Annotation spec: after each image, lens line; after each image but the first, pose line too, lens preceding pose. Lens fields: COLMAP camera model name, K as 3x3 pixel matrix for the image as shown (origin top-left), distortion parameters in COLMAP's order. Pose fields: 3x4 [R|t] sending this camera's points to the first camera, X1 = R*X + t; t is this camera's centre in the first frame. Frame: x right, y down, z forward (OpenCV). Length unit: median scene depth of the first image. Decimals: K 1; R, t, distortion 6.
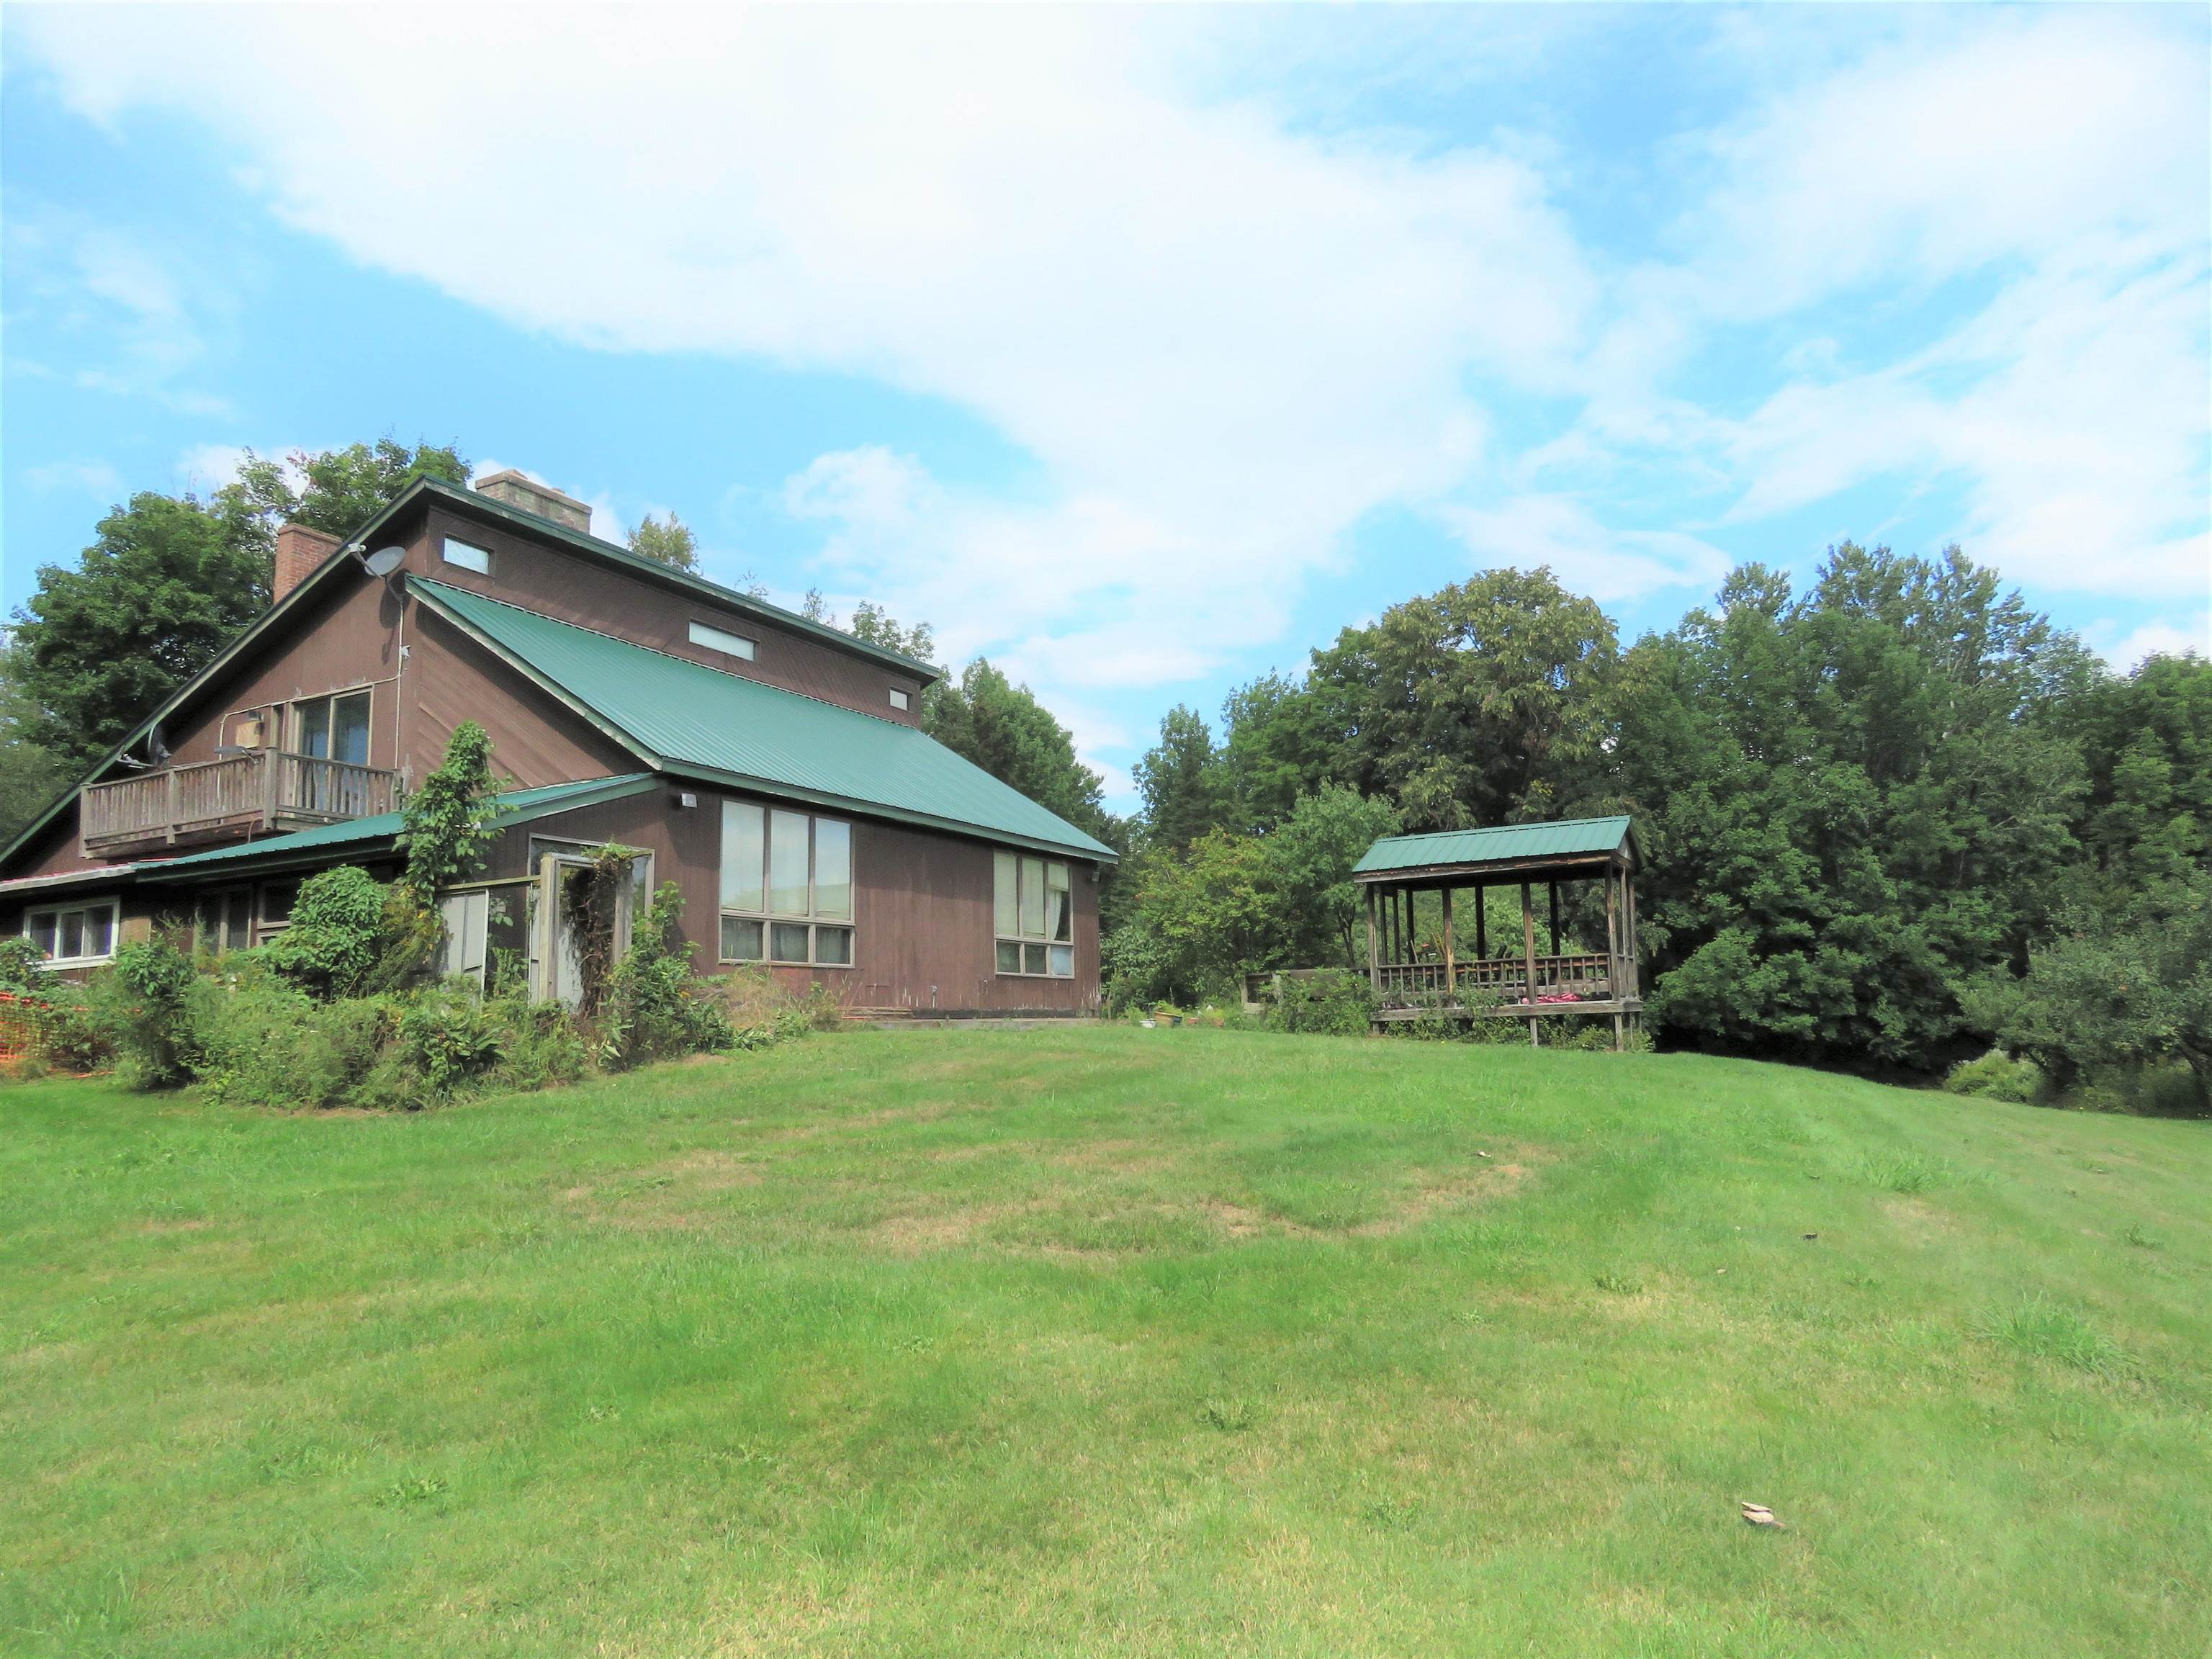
lens RADIAL K [[1401.0, 0, 1106.0], [0, 1401.0, 829.5], [0, 0, 1]] dist [-0.000572, -0.000994]
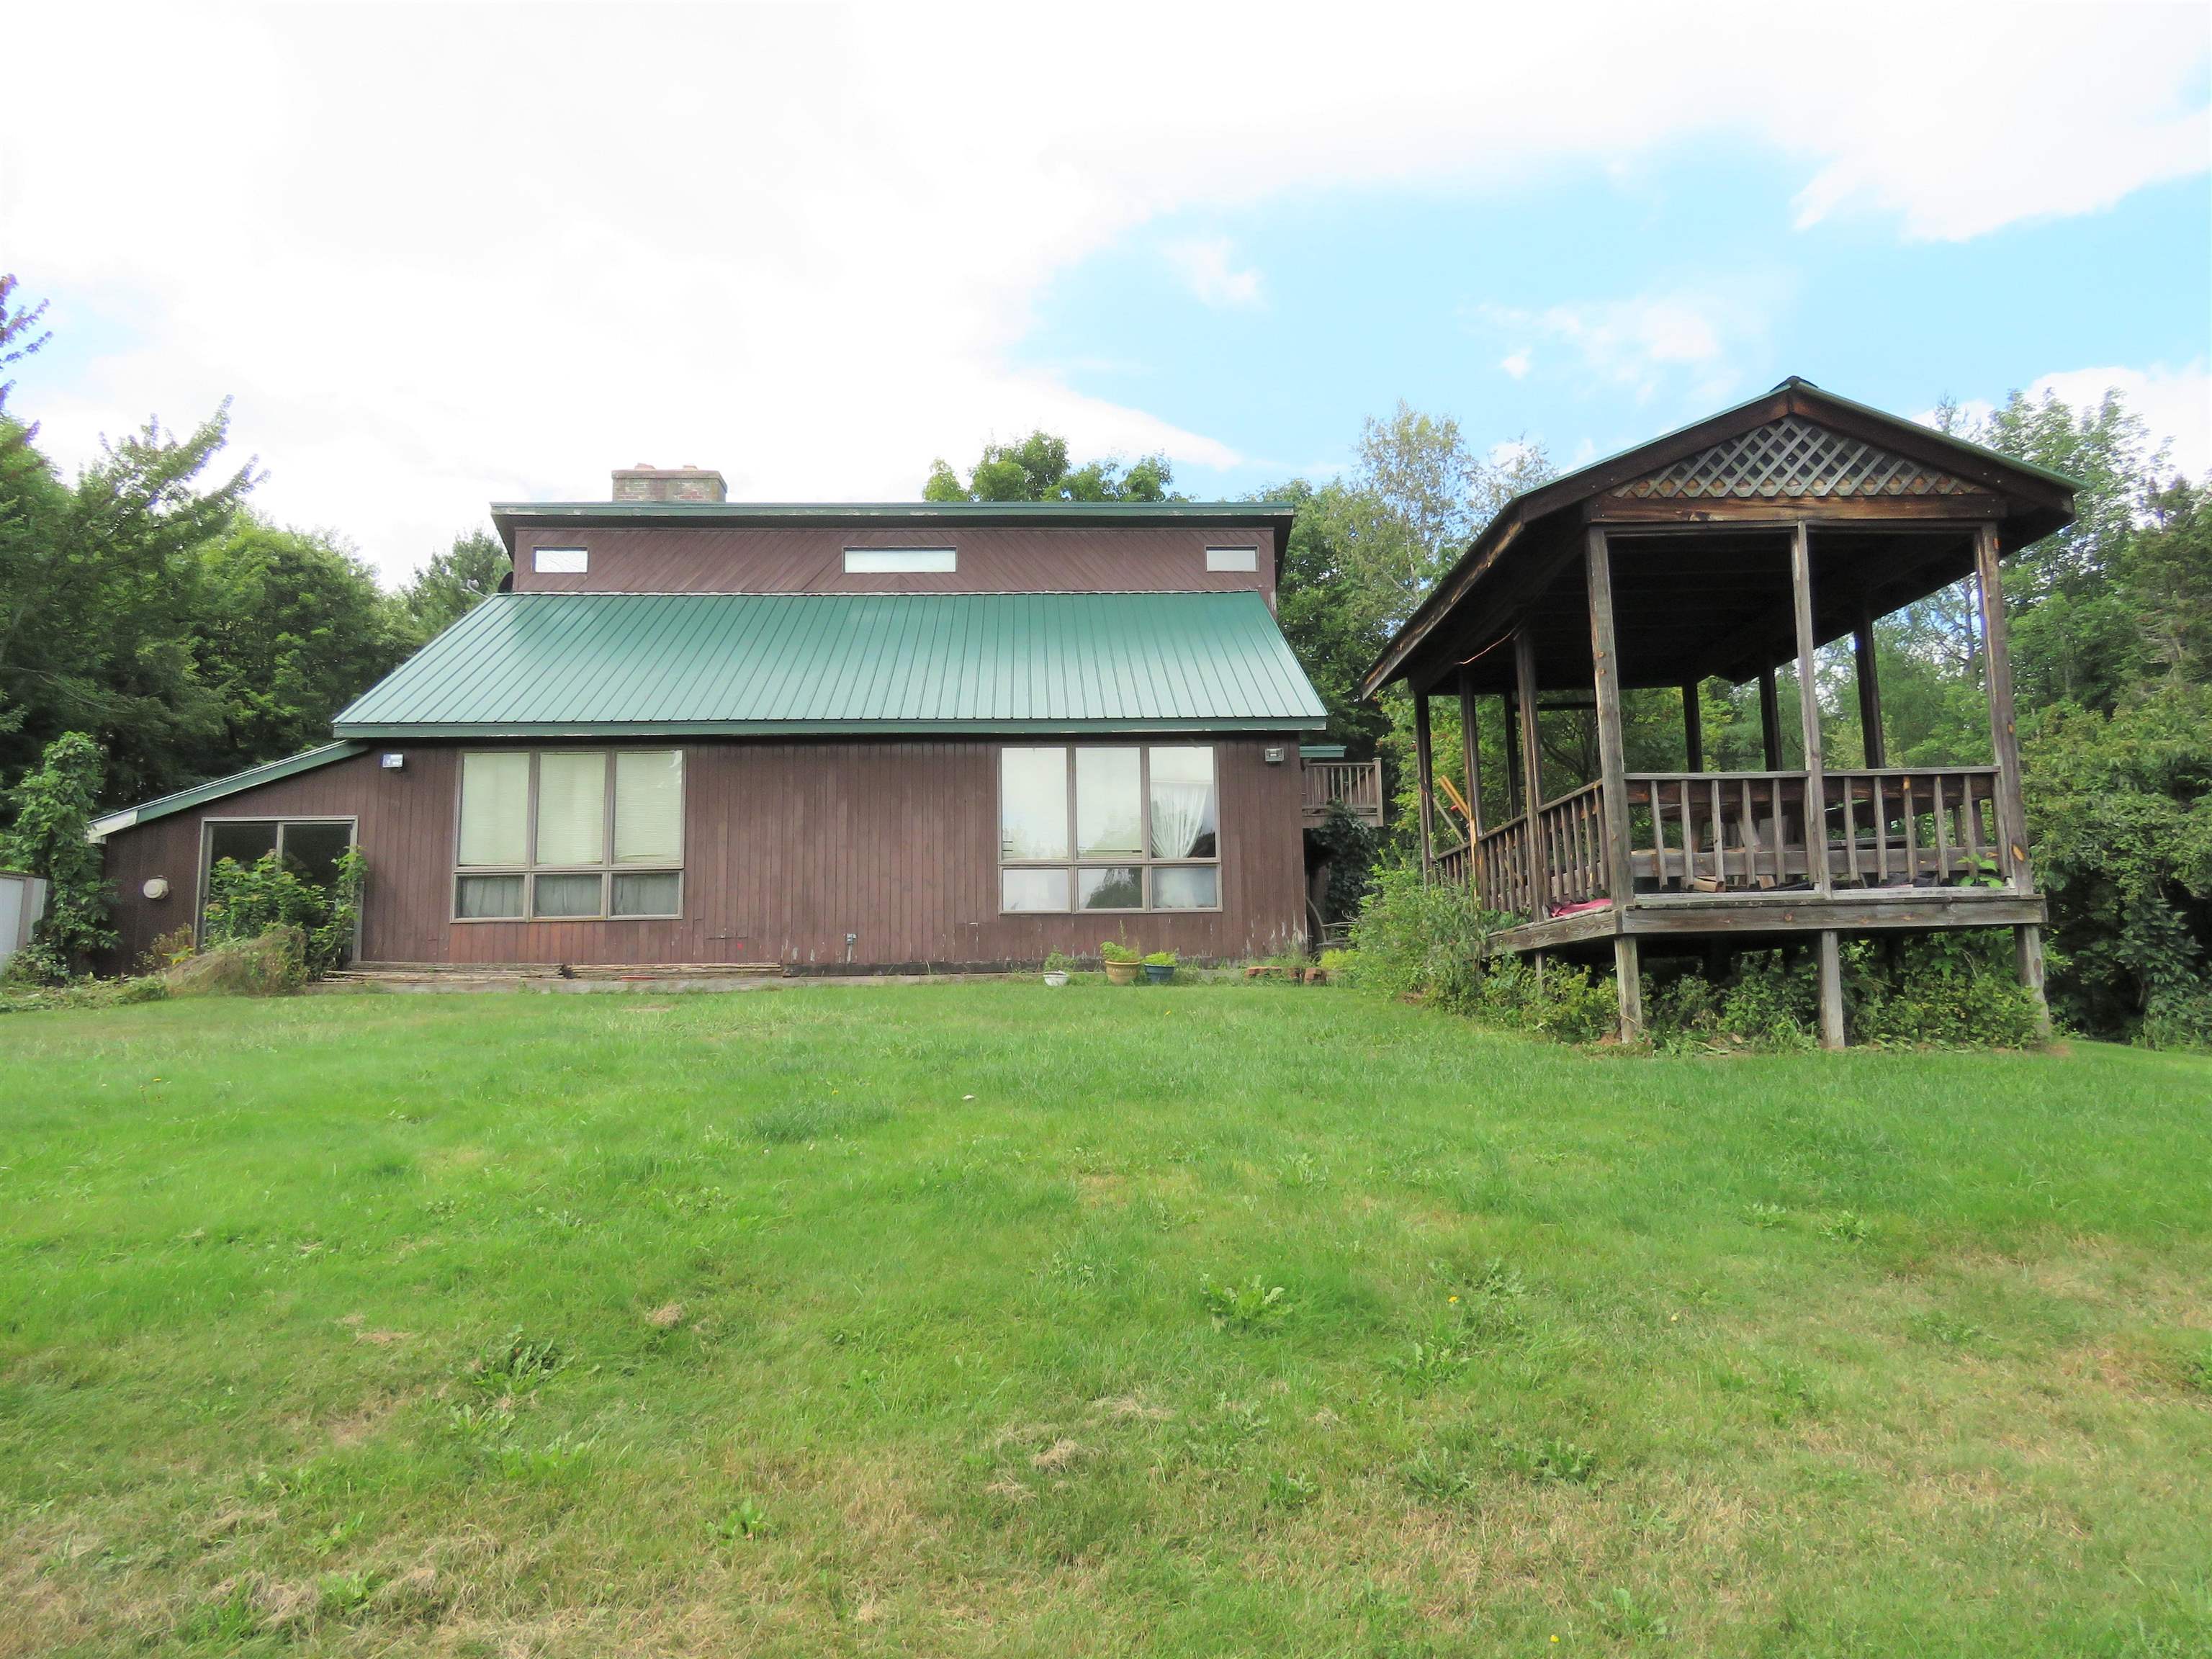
lens RADIAL K [[1401.0, 0, 1106.0], [0, 1401.0, 829.5], [0, 0, 1]] dist [-0.000572, -0.000994]
pose [[0.451999, -0.105845, -0.885717, 0.650970], [0.131909, 0.989950, -0.050986, 0.115160], [0.882212, -0.093789, 0.461418, 0.788353]]
